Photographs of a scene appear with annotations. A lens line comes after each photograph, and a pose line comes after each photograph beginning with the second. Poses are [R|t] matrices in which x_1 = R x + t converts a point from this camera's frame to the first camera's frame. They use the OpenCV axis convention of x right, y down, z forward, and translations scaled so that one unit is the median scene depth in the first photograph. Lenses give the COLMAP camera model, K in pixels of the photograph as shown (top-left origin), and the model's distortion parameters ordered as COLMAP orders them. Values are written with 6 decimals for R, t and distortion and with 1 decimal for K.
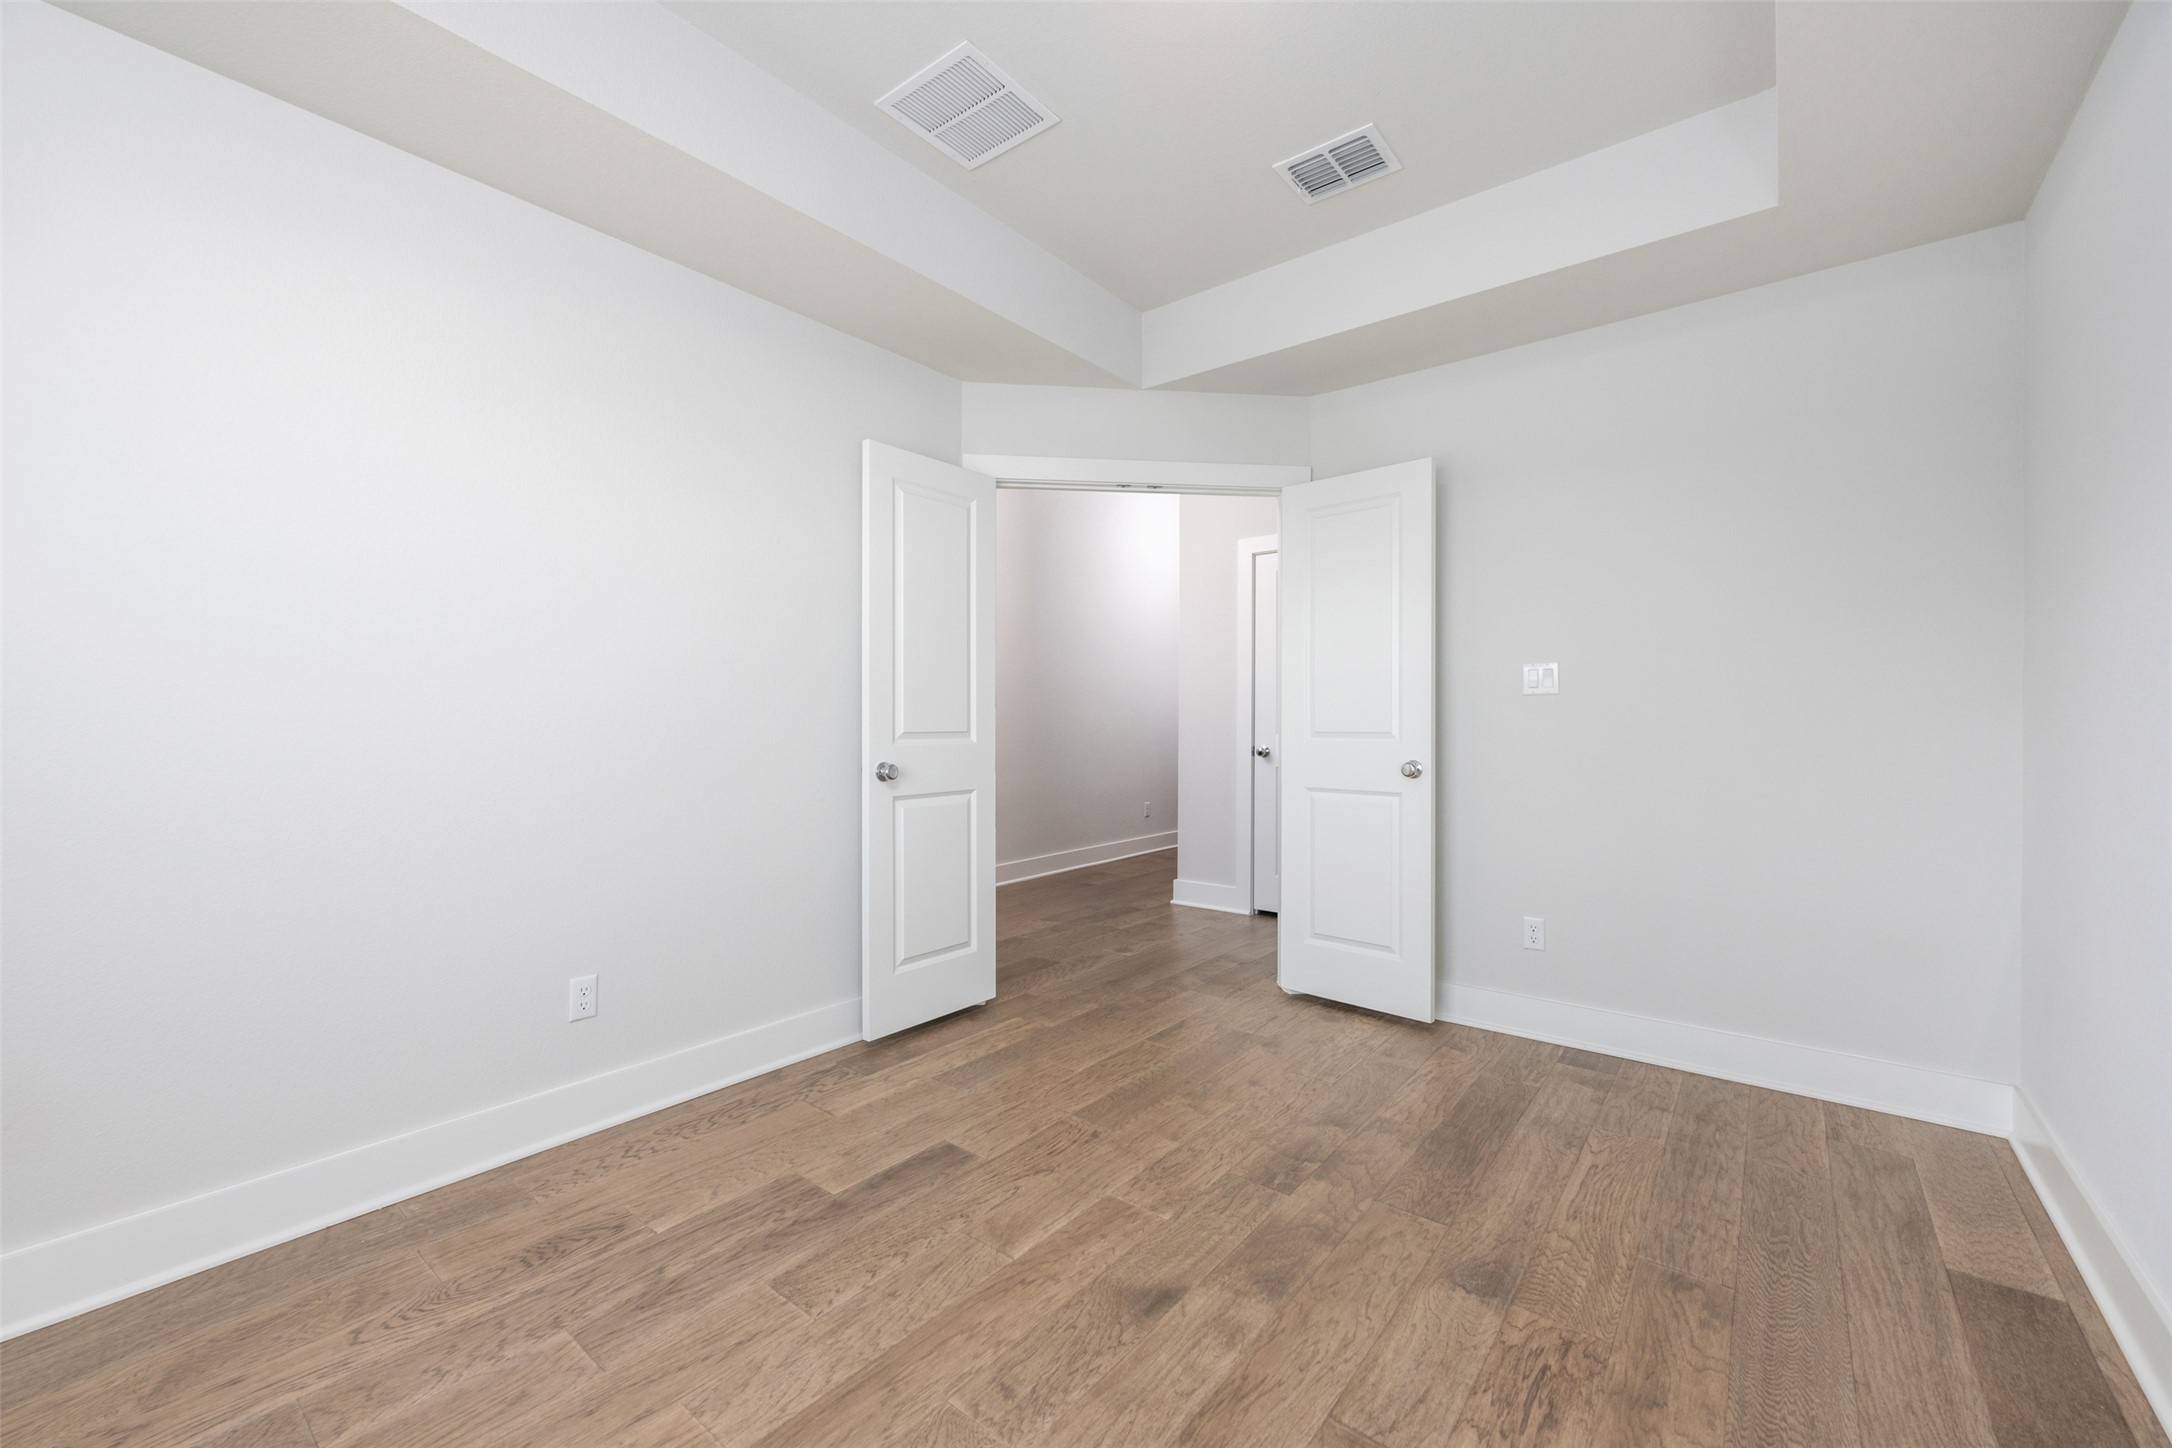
lens RADIAL K [[860.4, 0, 1086.3], [0, 860.4, 721.0], [0, 0, 1]] dist [0.000138, -0.000035]
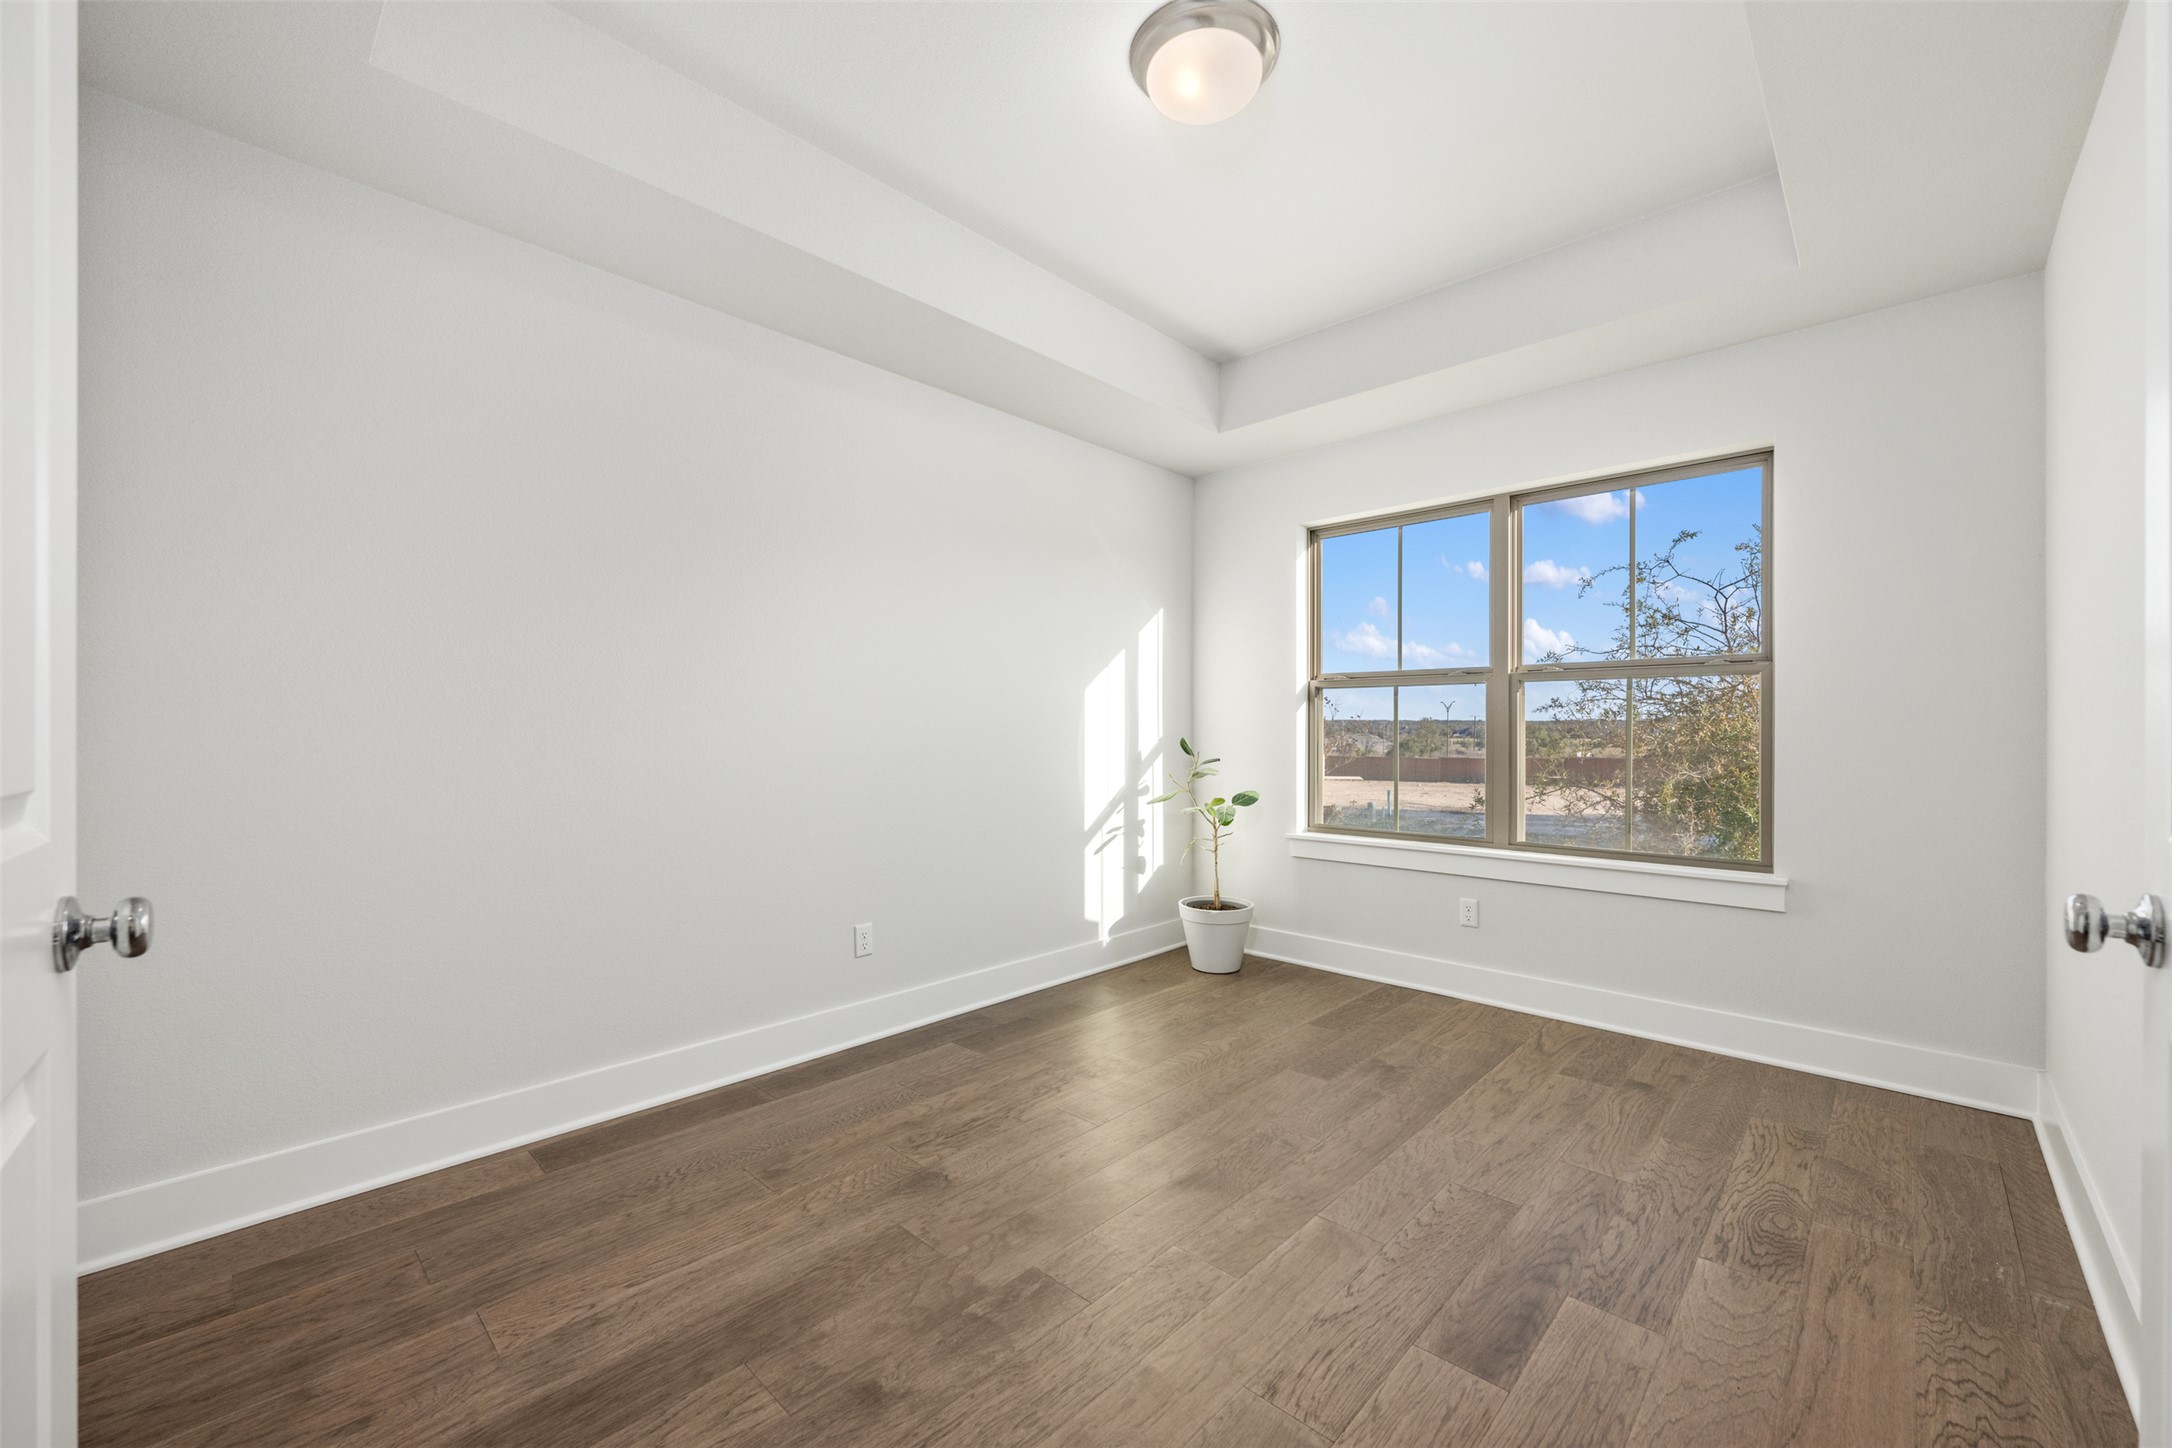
lens RADIAL K [[860.4, 0, 1086.7], [0, 860.4, 728.3], [0, 0, 1]] dist [0.000138, -0.000035]
pose [[-0.996439, -0.003083, 0.084266, 0.119722], [-0.002915, 0.999994, 0.002118, -0.007629], [-0.084272, 0.001865, -0.996441, 2.101655]]
